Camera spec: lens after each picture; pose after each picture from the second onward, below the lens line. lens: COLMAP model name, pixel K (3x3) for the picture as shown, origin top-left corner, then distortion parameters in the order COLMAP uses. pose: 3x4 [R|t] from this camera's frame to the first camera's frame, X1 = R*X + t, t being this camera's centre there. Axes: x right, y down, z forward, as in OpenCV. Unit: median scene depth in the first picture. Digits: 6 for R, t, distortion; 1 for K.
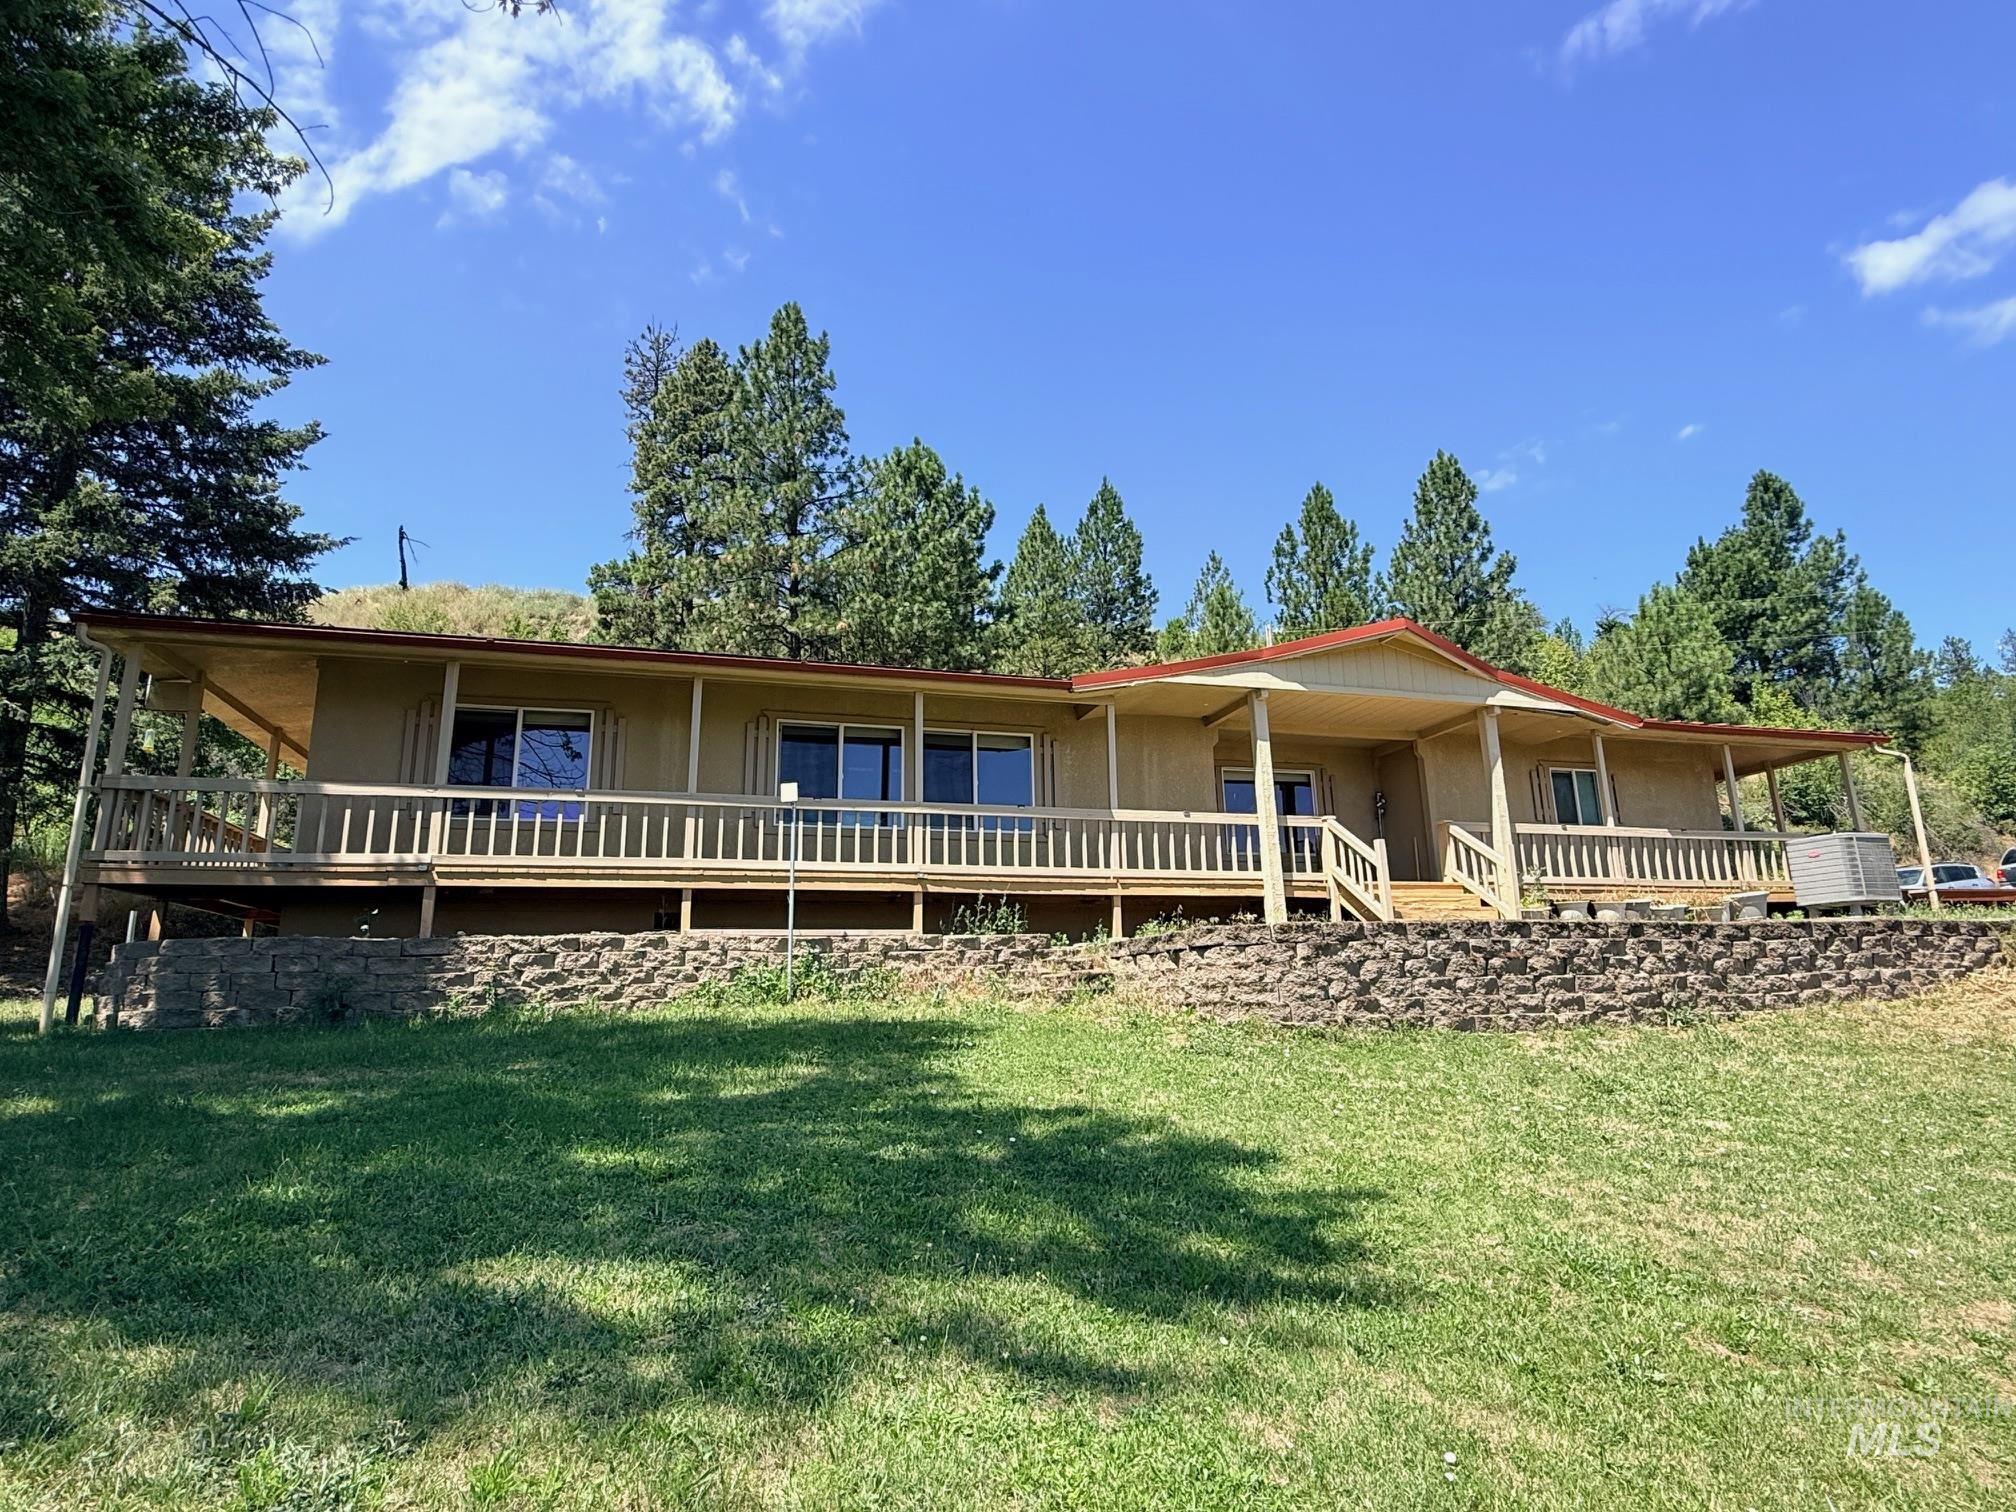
lens RADIAL K [[1087.6, 0, 1004.4], [0, 1087.6, 731.8], [0, 0, 1]] dist [0.000493, -0.000100]
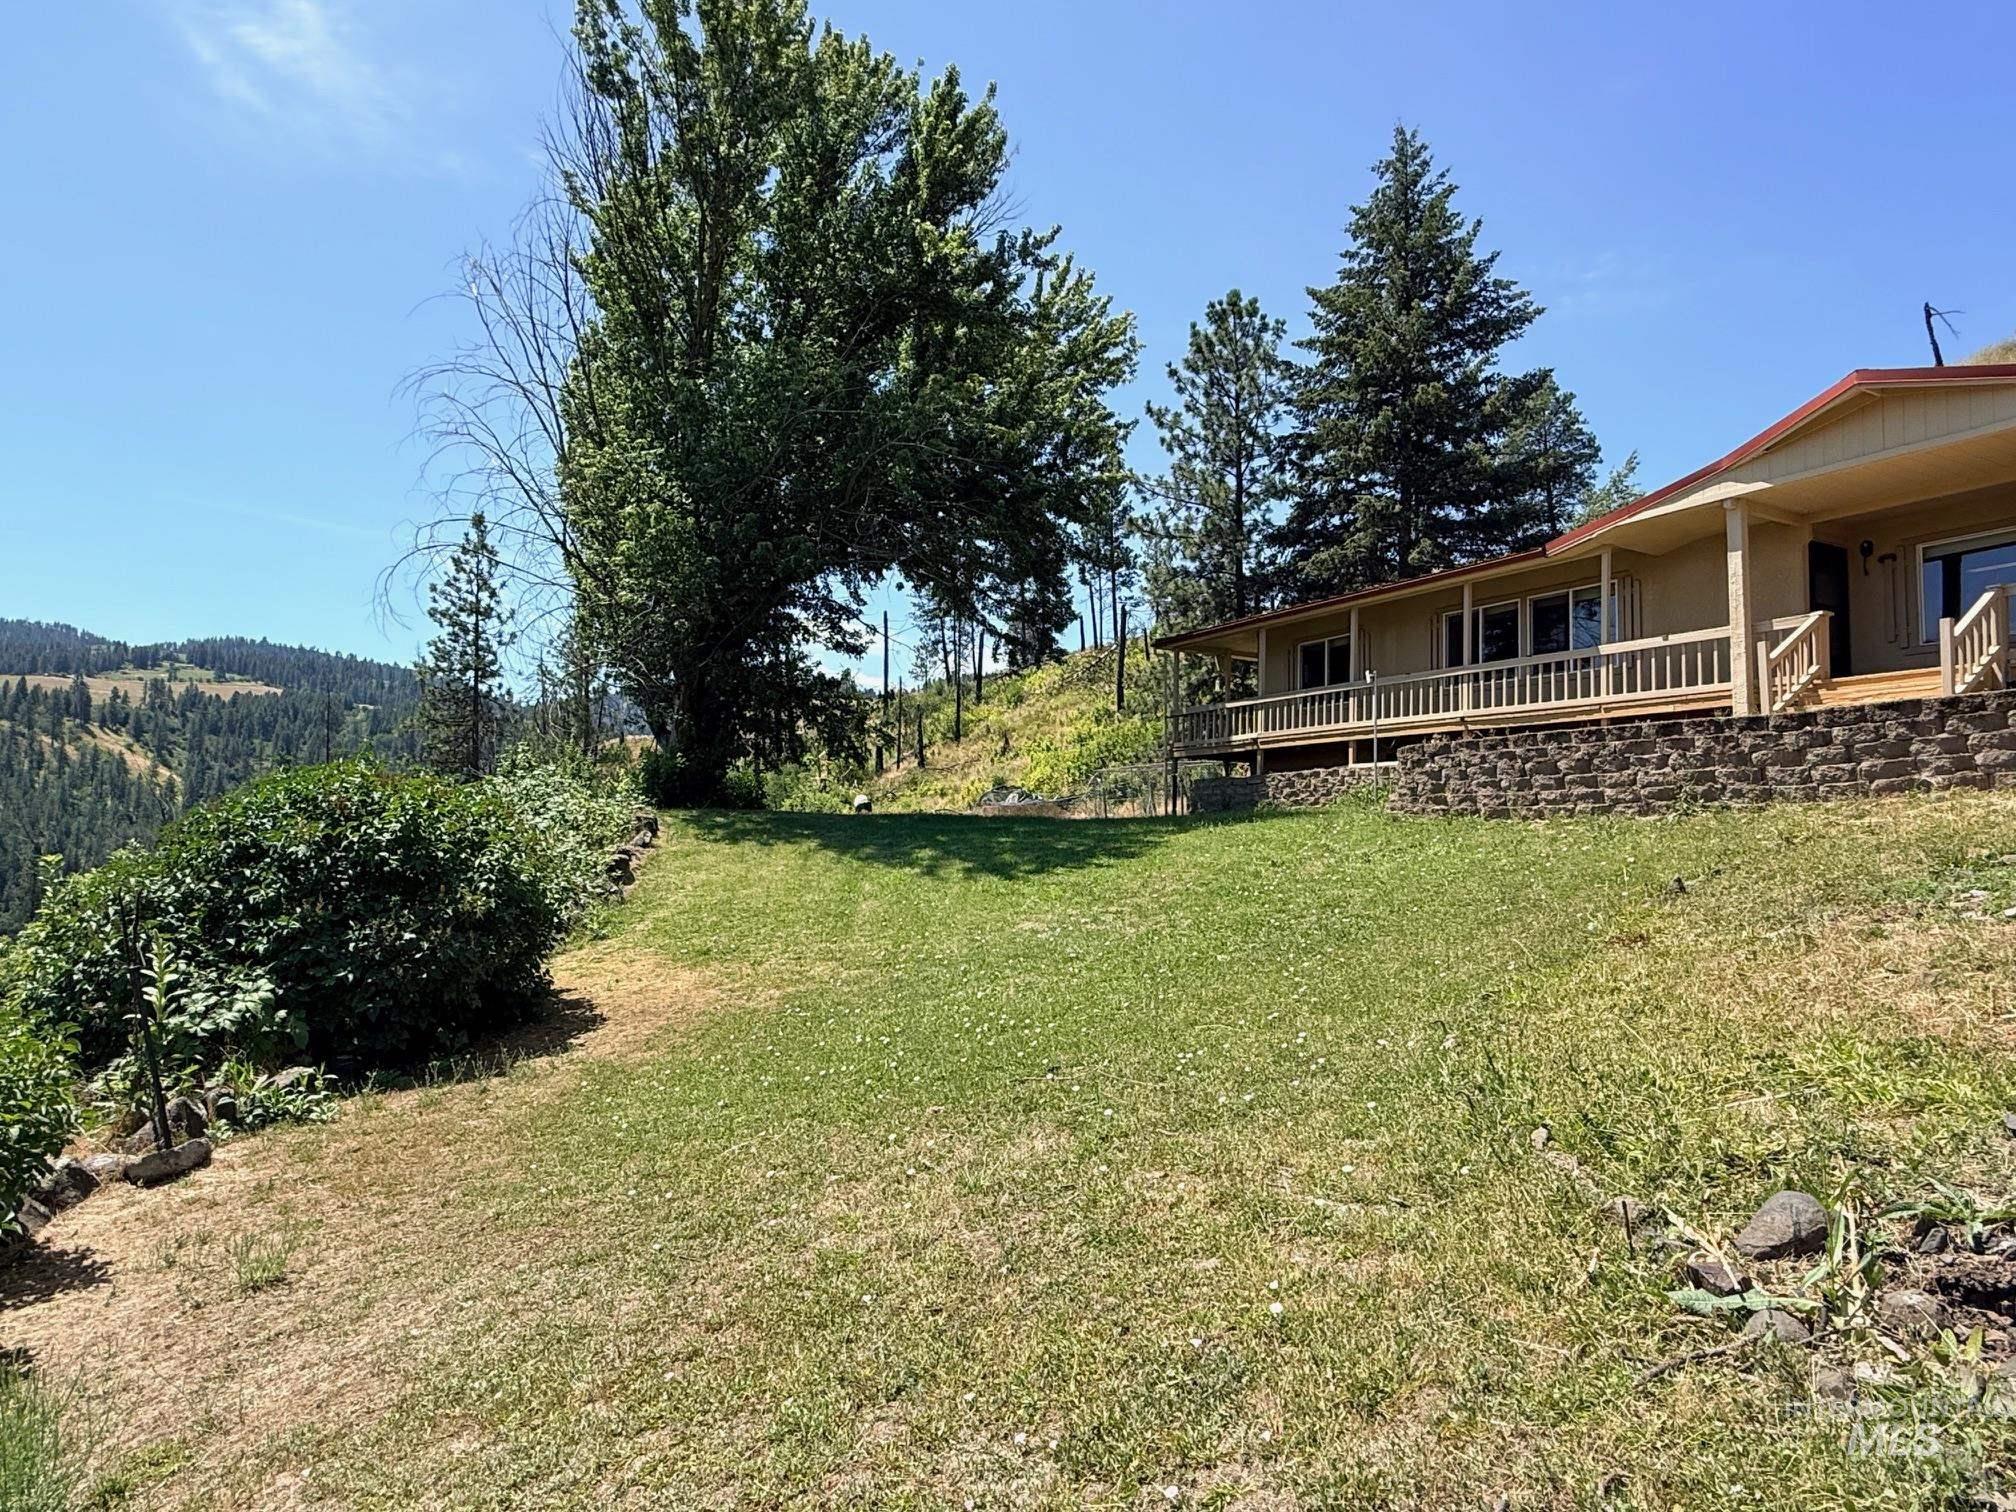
lens RADIAL K [[1230.8, 0, 1003.8], [0, 1230.8, 734.2], [0, 0, 1]] dist [0.016987, -0.001296]
pose [[0.194878, -0.066913, -0.978542, 1.491082], [0.215637, 0.976183, -0.023807, 0.068425], [0.956830, -0.206370, 0.204666, 0.117782]]
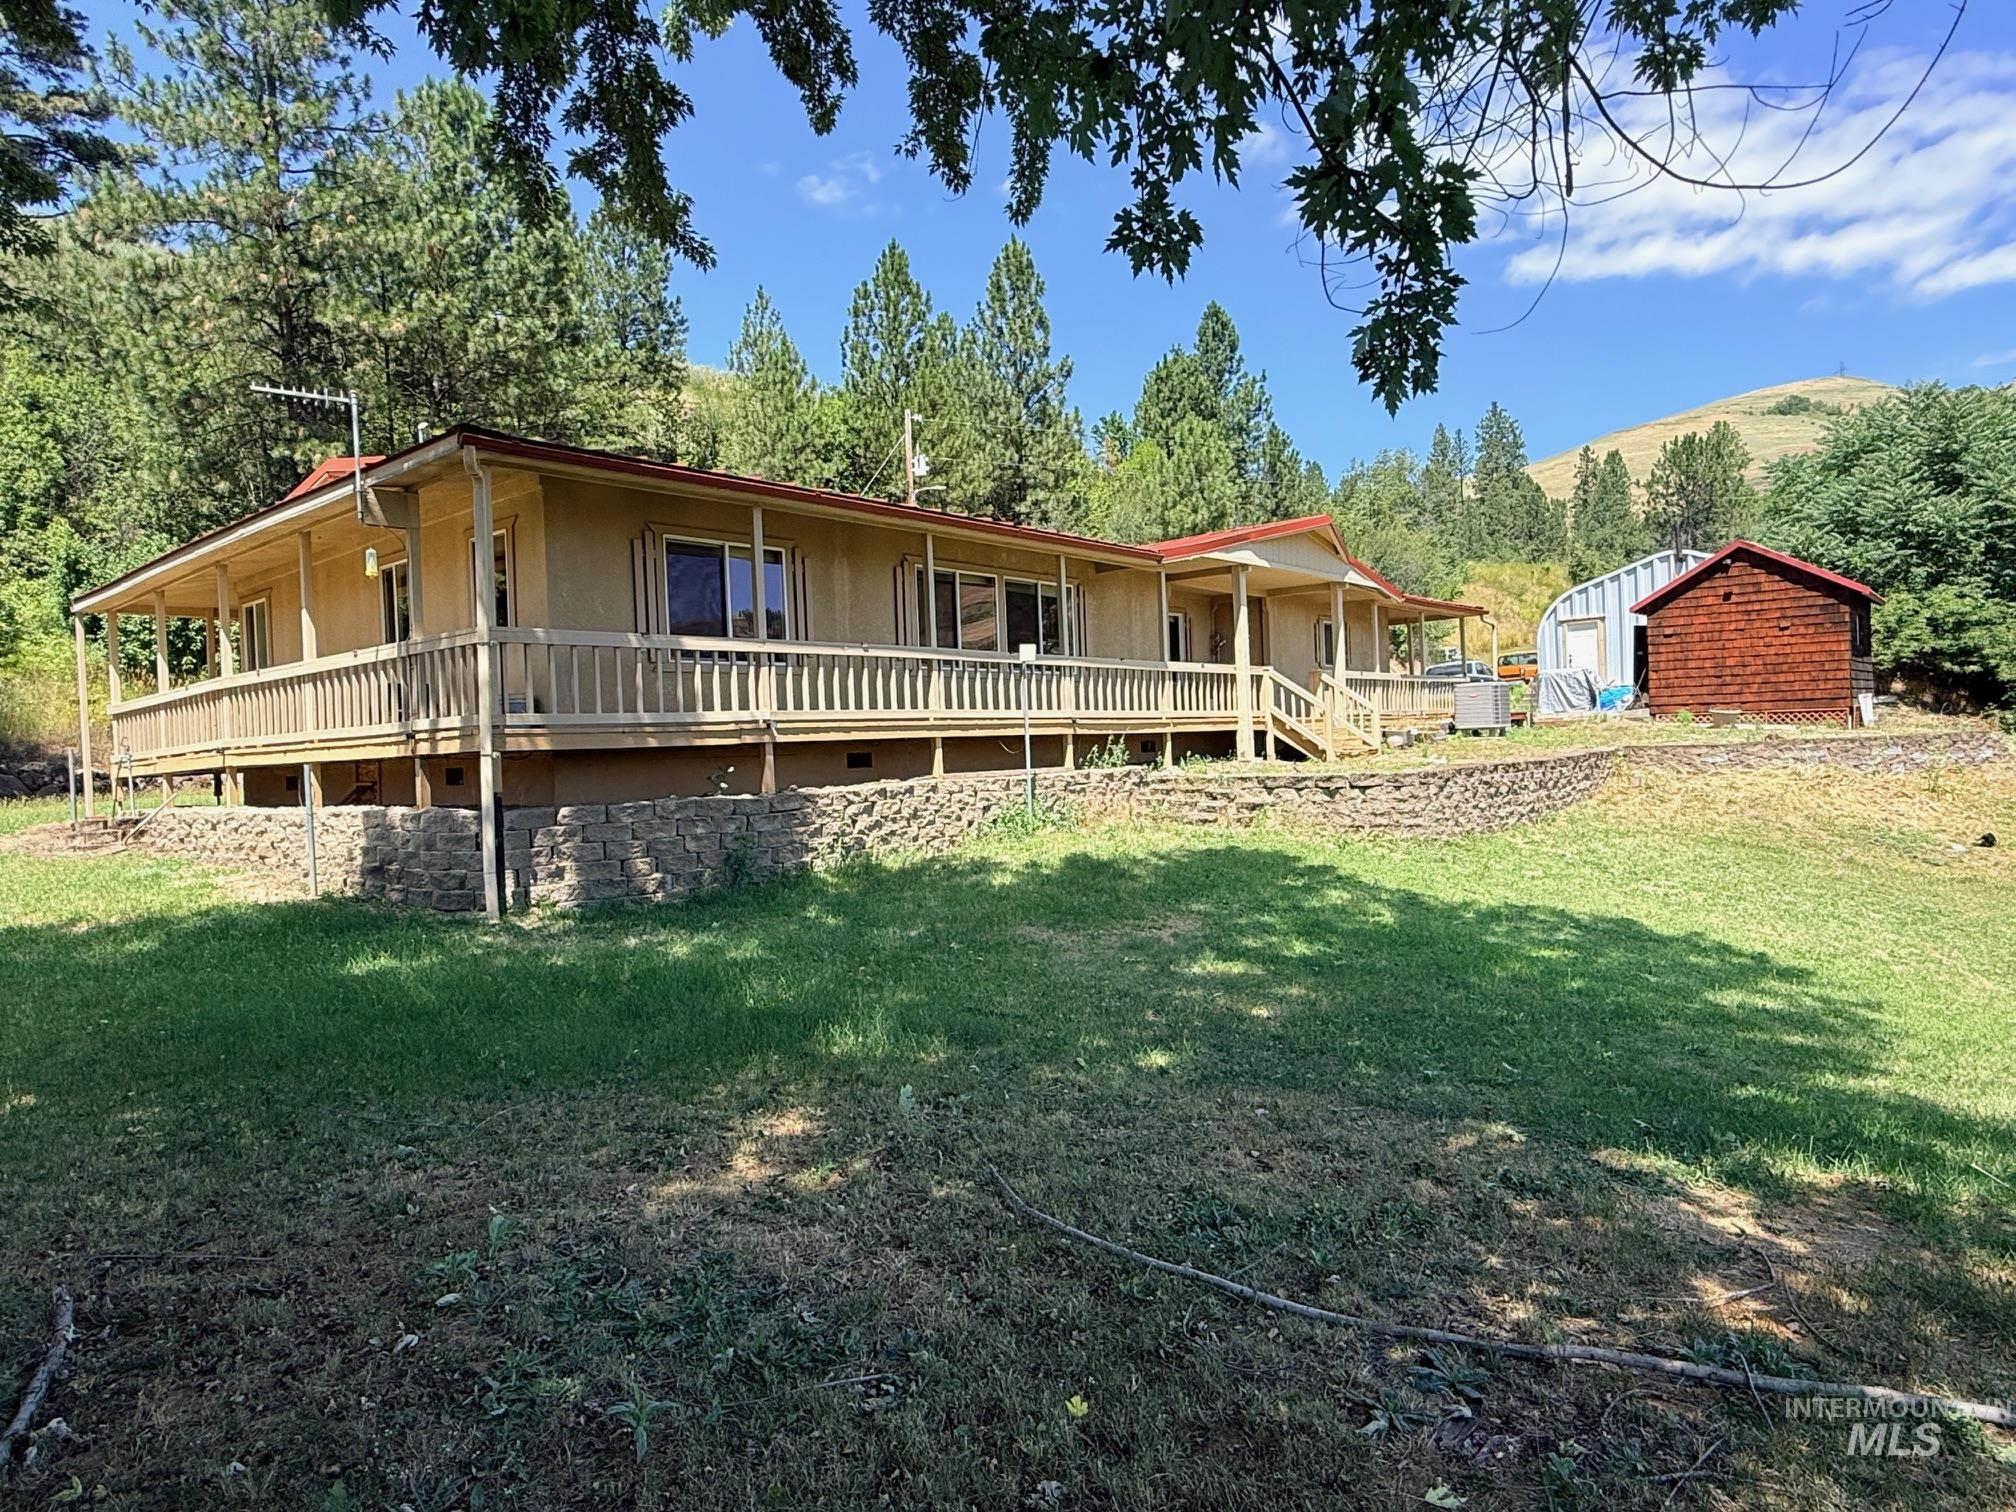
lens RADIAL K [[1230.8, 0, 1003.8], [0, 1230.8, 734.2], [0, 0, 1]] dist [0.016987, -0.001296]
pose [[0.833605, -0.006445, 0.552323, -0.946654], [-0.116108, 0.975546, 0.186623, -0.098455], [-0.540019, -0.219699, 0.812472, -0.032791]]
